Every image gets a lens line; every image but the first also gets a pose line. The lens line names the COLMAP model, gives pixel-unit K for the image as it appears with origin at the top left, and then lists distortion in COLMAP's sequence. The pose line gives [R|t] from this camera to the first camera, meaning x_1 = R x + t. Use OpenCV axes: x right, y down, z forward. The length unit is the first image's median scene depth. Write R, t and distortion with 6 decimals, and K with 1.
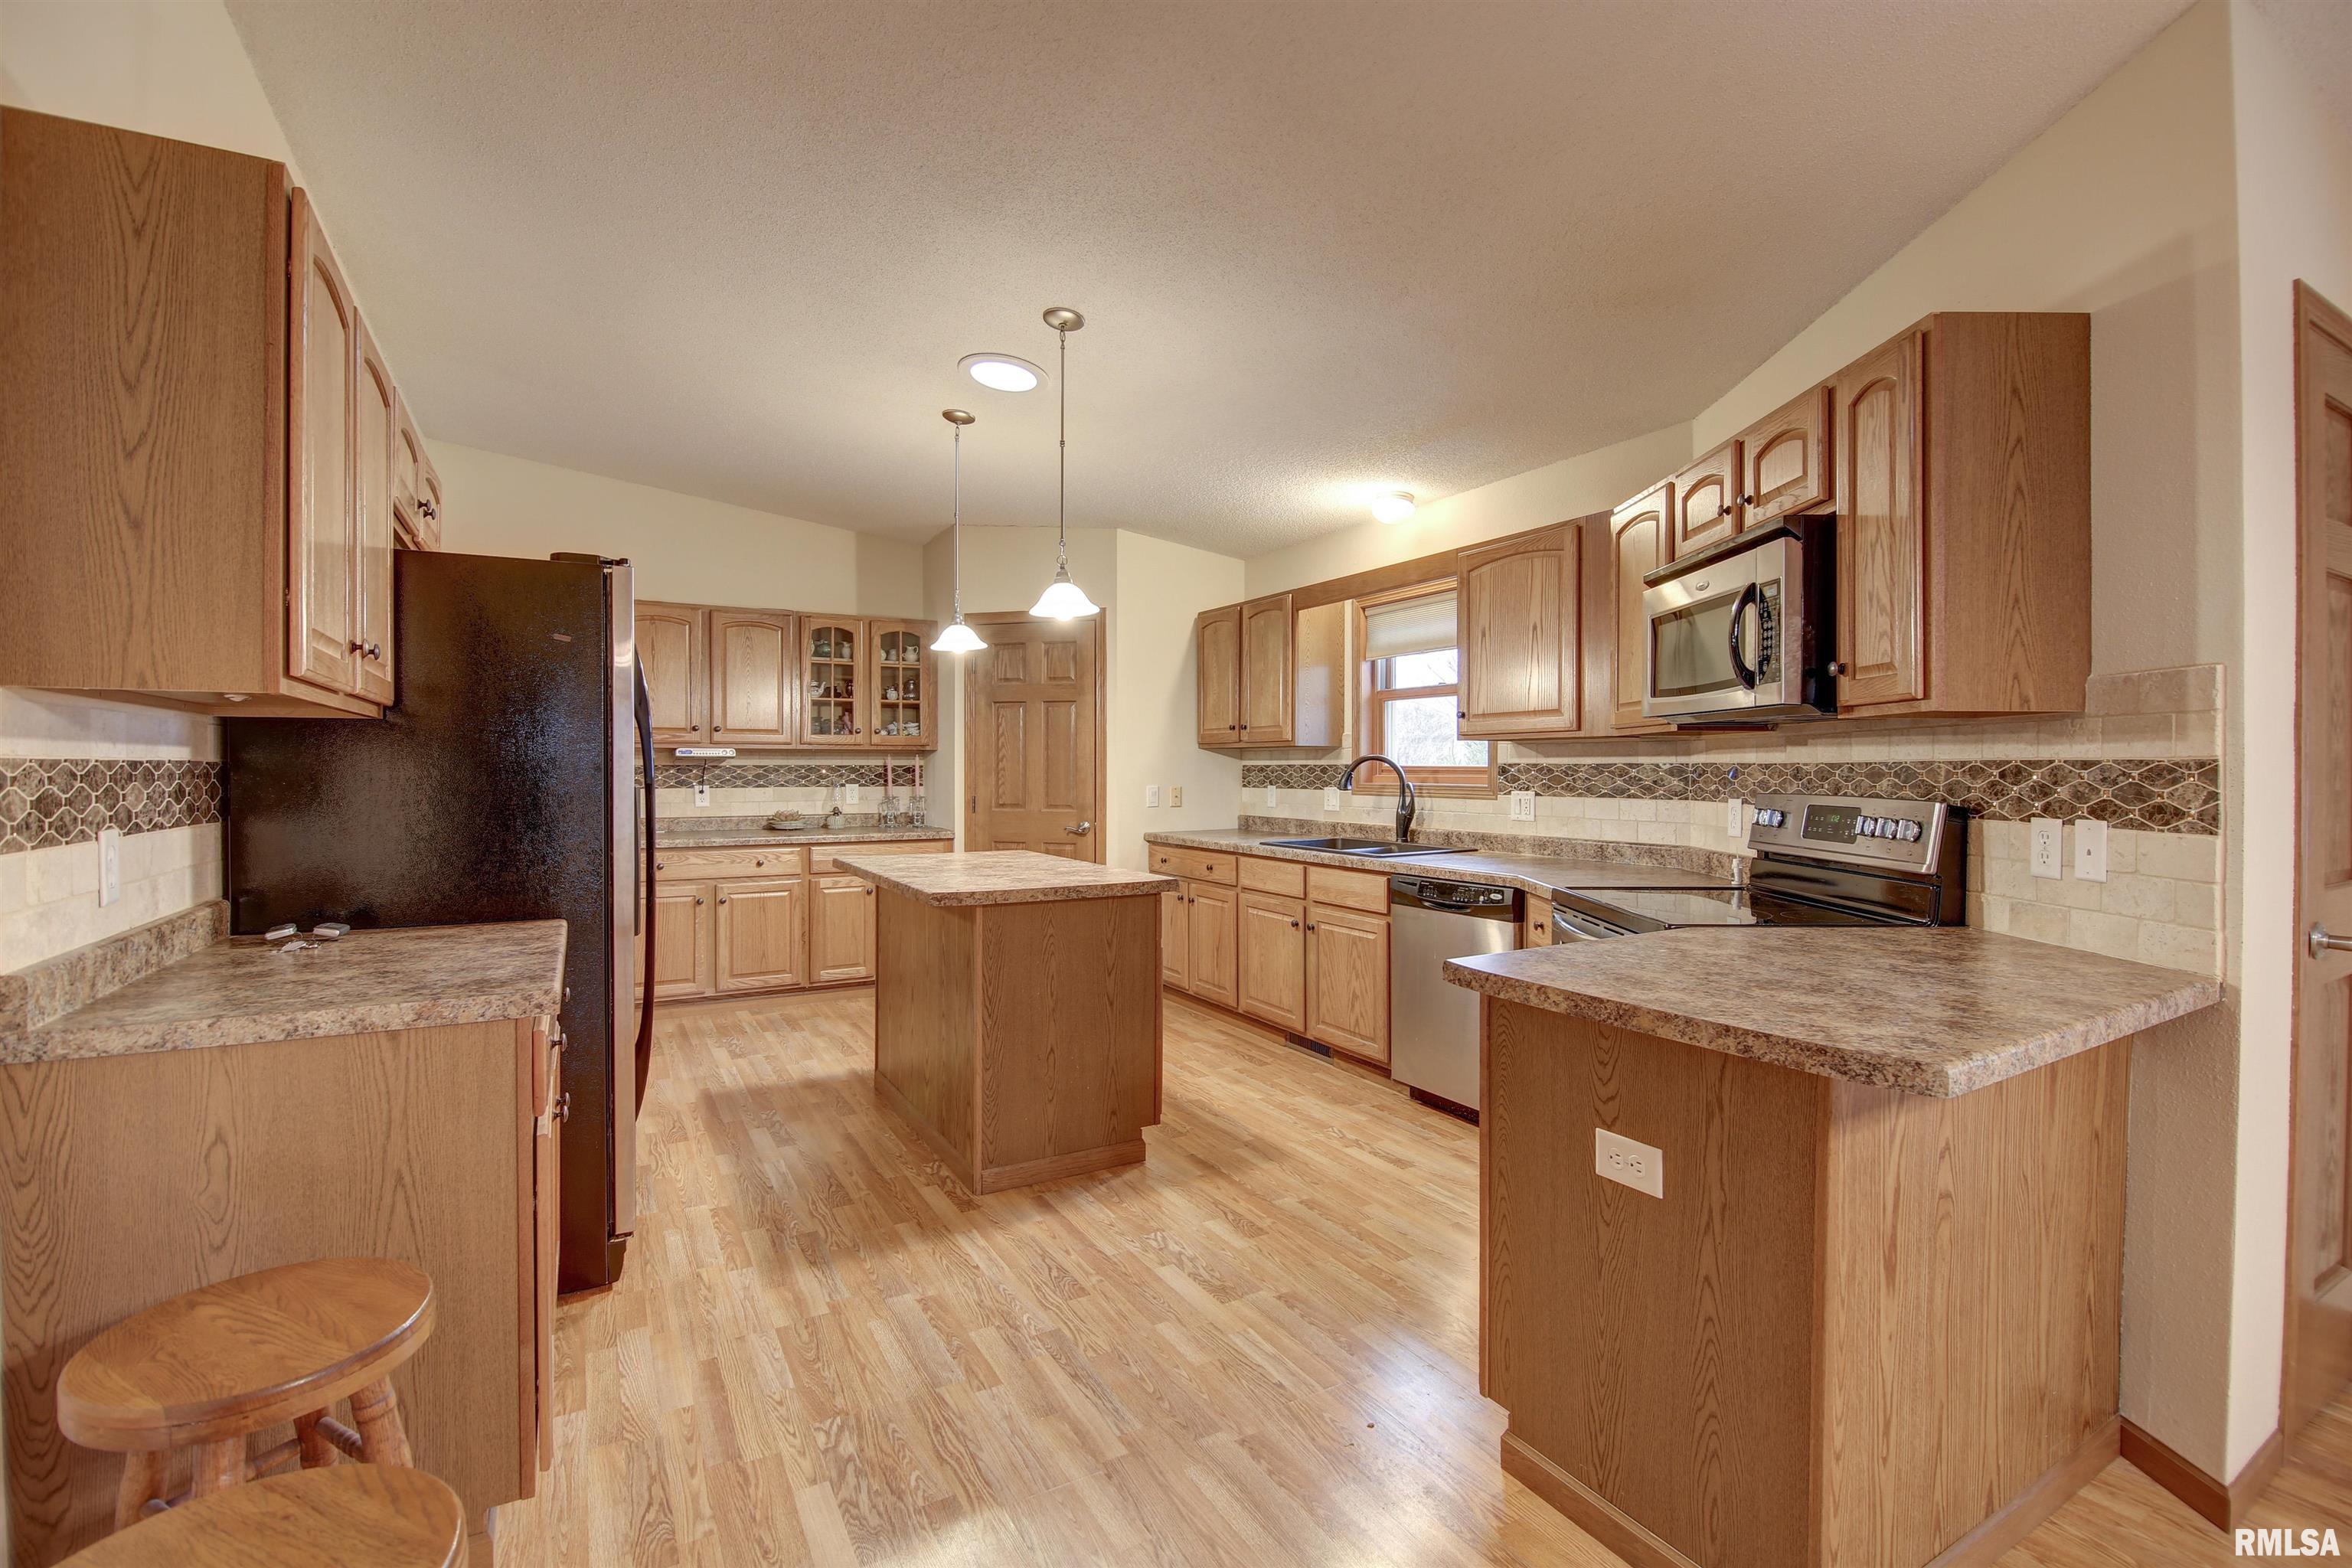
lens RADIAL K [[1052.0, 0, 1176.0], [0, 1052.0, 784.0], [0, 0, 1]] dist [0.001358, 0.000127]
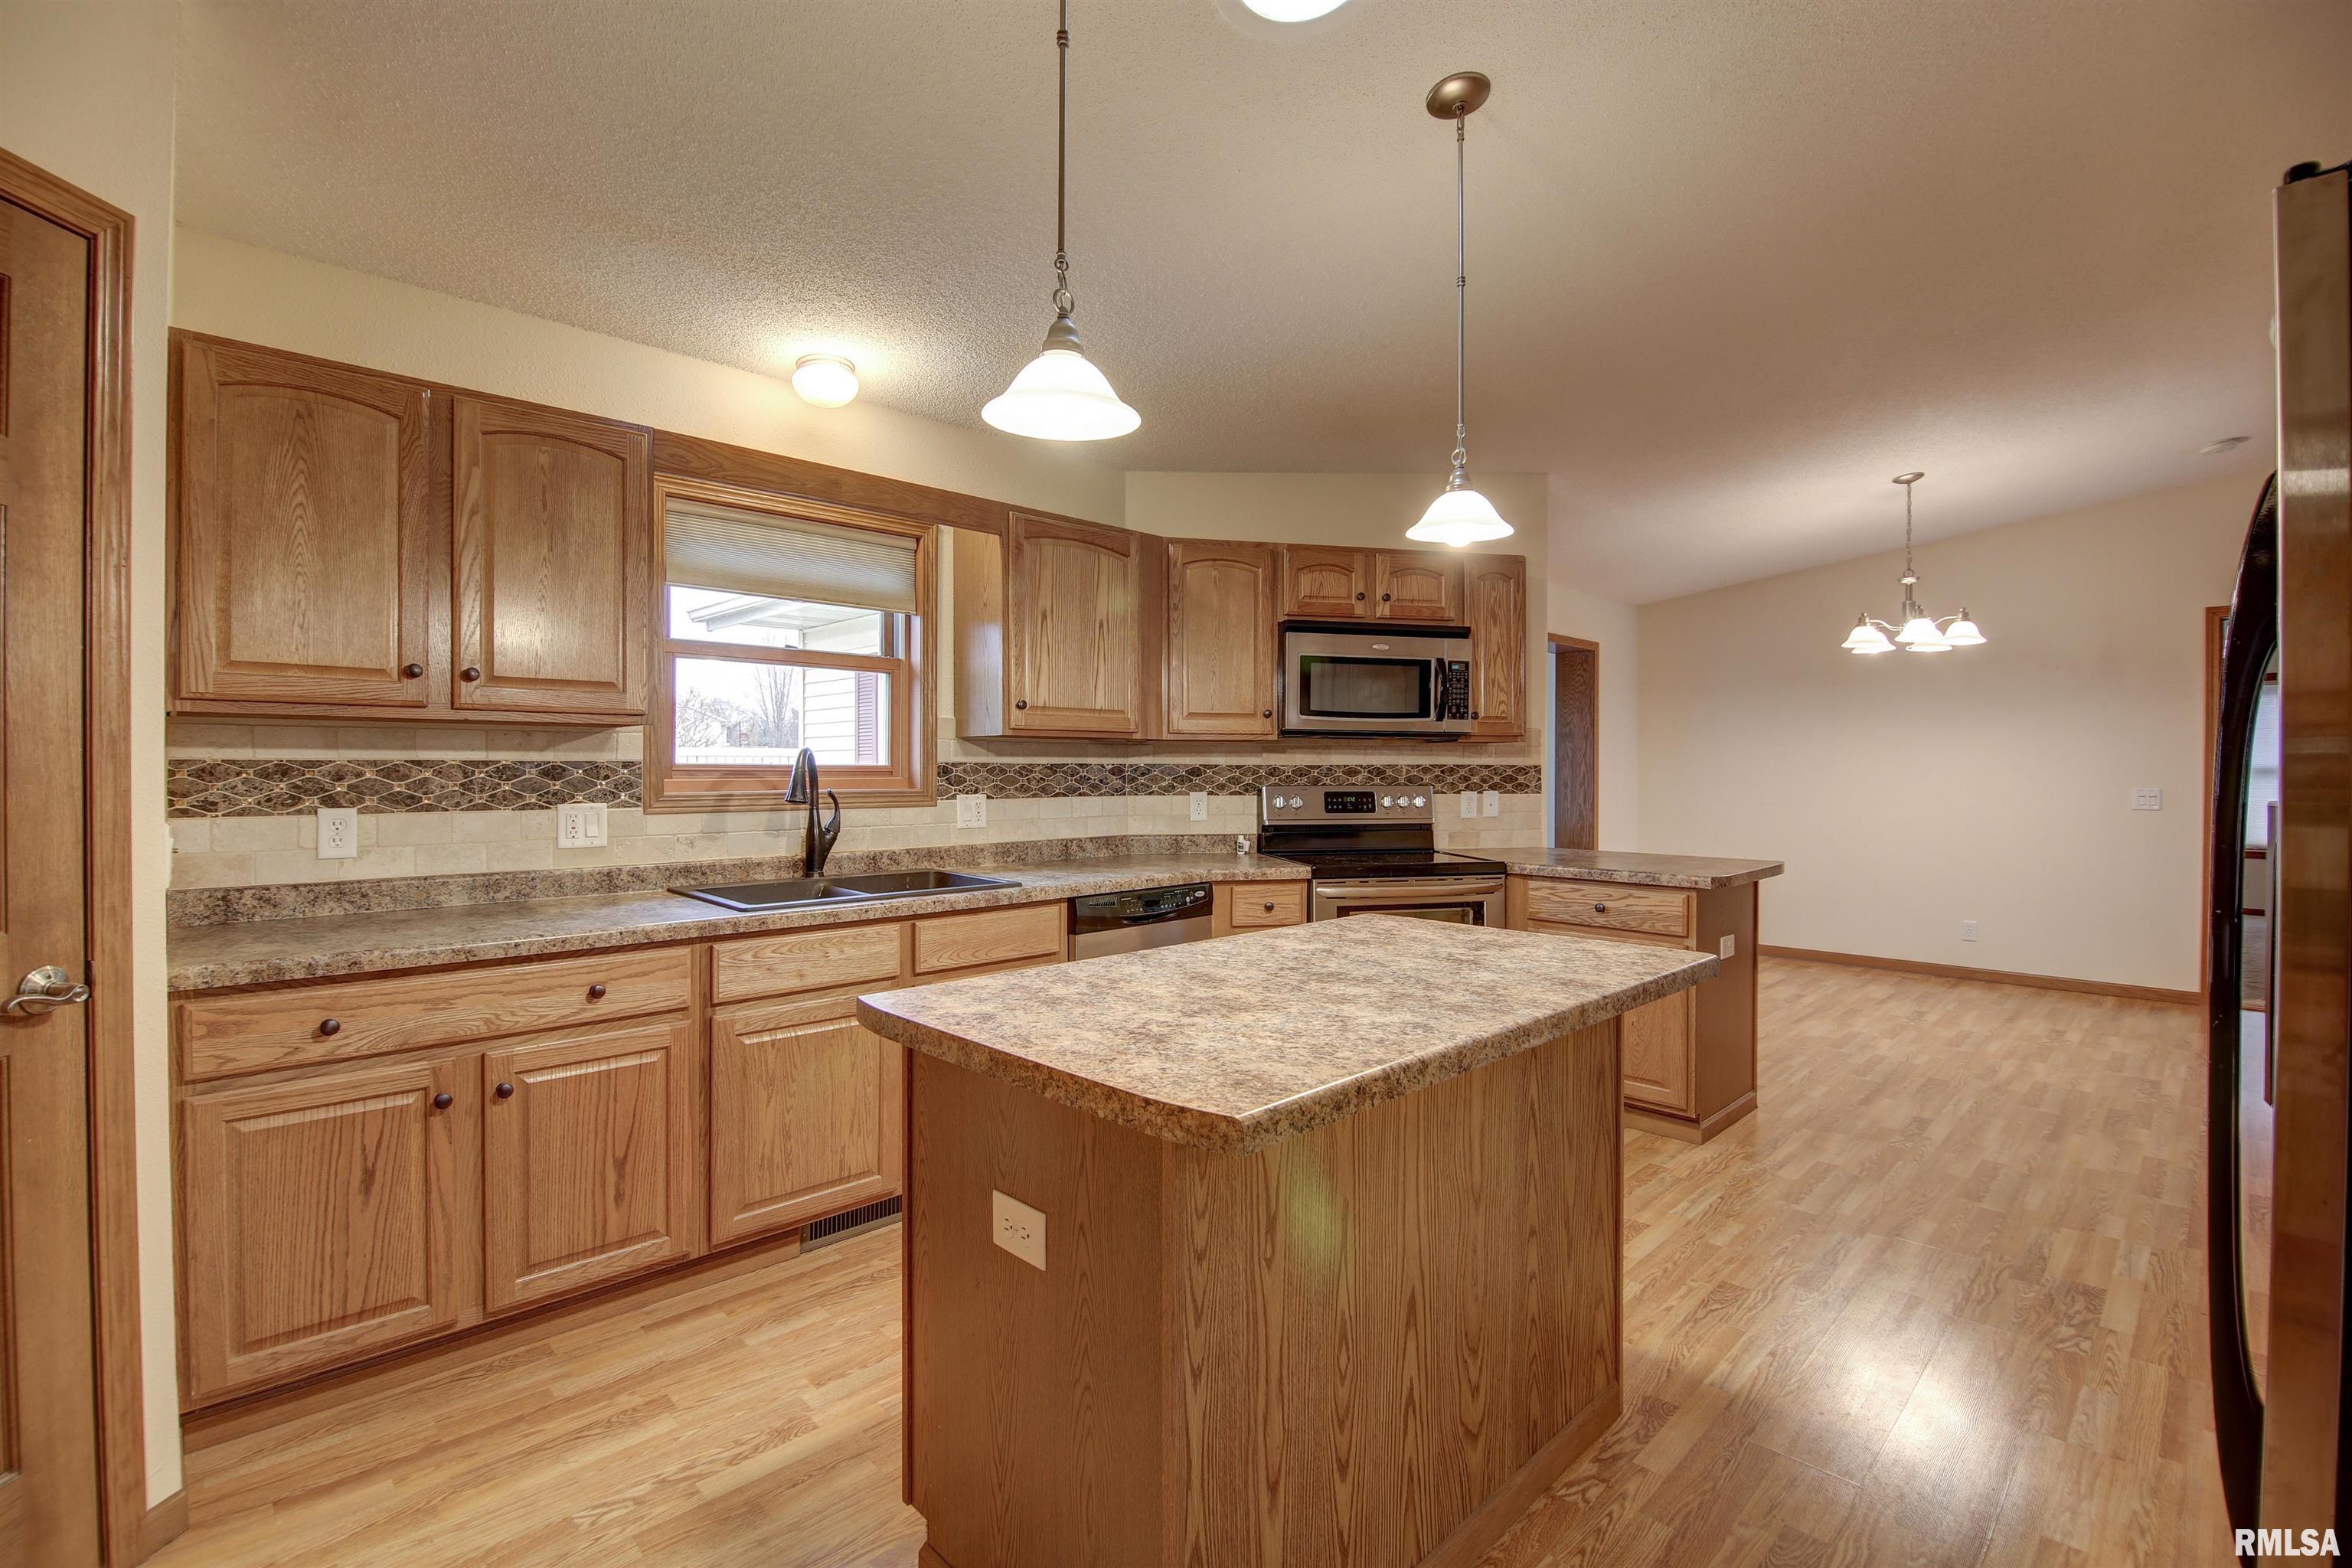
lens RADIAL K [[1052.0, 0, 1176.0], [0, 1052.0, 784.0], [0, 0, 1]] dist [0.001358, 0.000127]
pose [[-0.254172, -0.015274, 0.967039, -0.581581], [0.013602, 0.999720, 0.019365, -0.017124], [-0.967063, 0.018076, -0.253893, 1.102732]]
